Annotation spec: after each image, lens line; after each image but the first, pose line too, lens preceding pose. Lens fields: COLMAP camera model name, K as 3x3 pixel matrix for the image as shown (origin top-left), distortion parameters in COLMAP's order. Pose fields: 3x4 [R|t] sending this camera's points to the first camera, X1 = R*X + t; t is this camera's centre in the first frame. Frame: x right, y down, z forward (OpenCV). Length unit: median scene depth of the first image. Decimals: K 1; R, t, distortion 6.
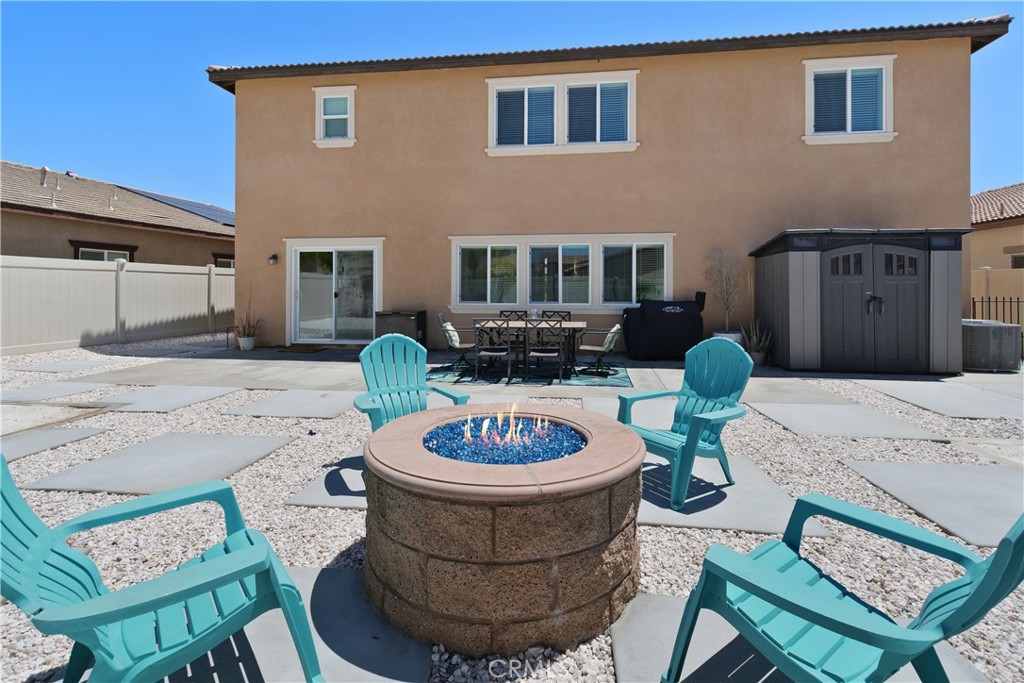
lens RADIAL K [[432.0, 0, 524.3], [0, 432.0, 287.6], [0, 0, 1]] dist [0.004193, -0.000147]
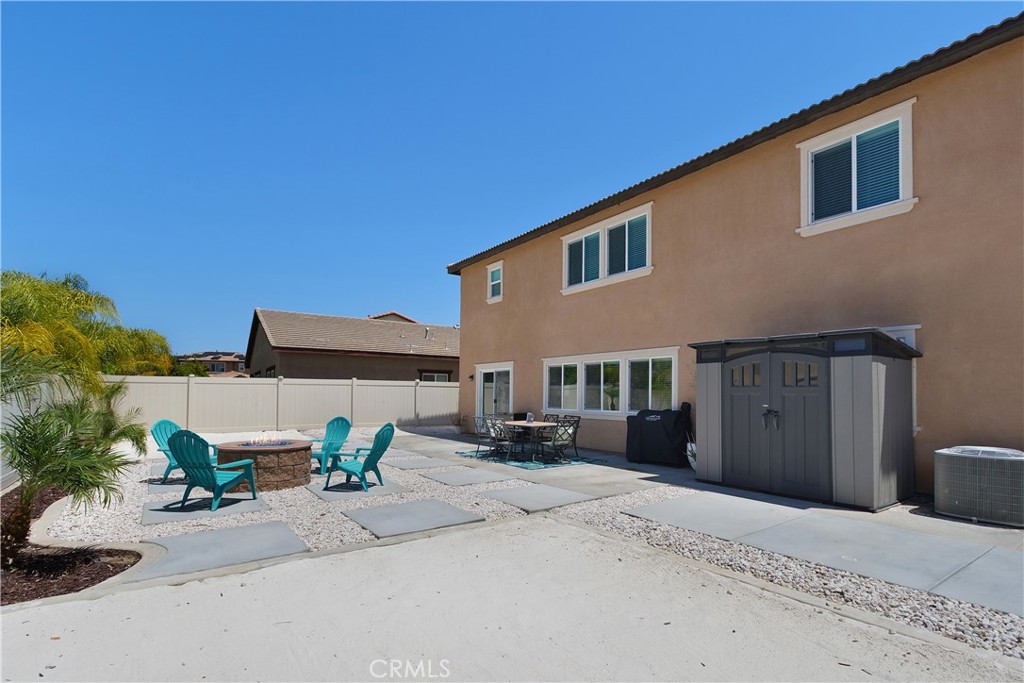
lens RADIAL K [[487.0, 0, 523.7], [0, 487.0, 377.0], [0, 0, 1]] dist [0.015270, -0.000612]
pose [[0.683648, -0.022375, -0.729469, 0.898707], [-0.003738, 0.999409, -0.034158, -0.008907], [0.729803, 0.026079, 0.683160, -0.078840]]
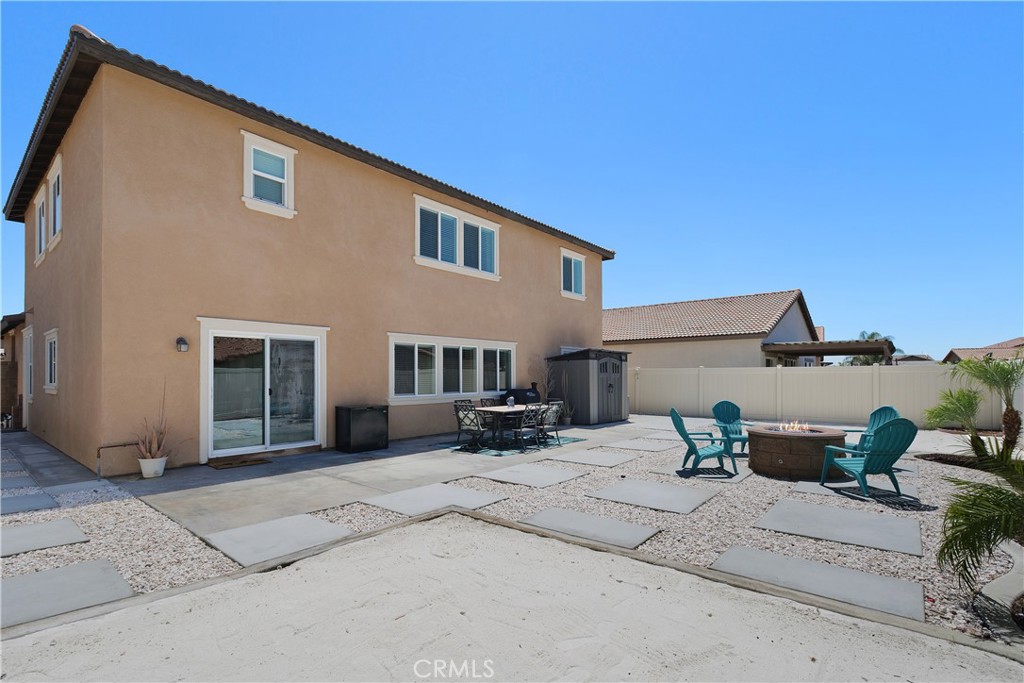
lens RADIAL K [[487.0, 0, 482.3], [0, 487.0, 371.9], [0, 0, 1]] dist [0.015270, -0.000612]
pose [[0.576823, 0.006075, 0.816847, -1.008022], [0.005484, 0.999921, -0.011310, -0.008675], [-0.816851, 0.011003, 0.576744, 0.137110]]
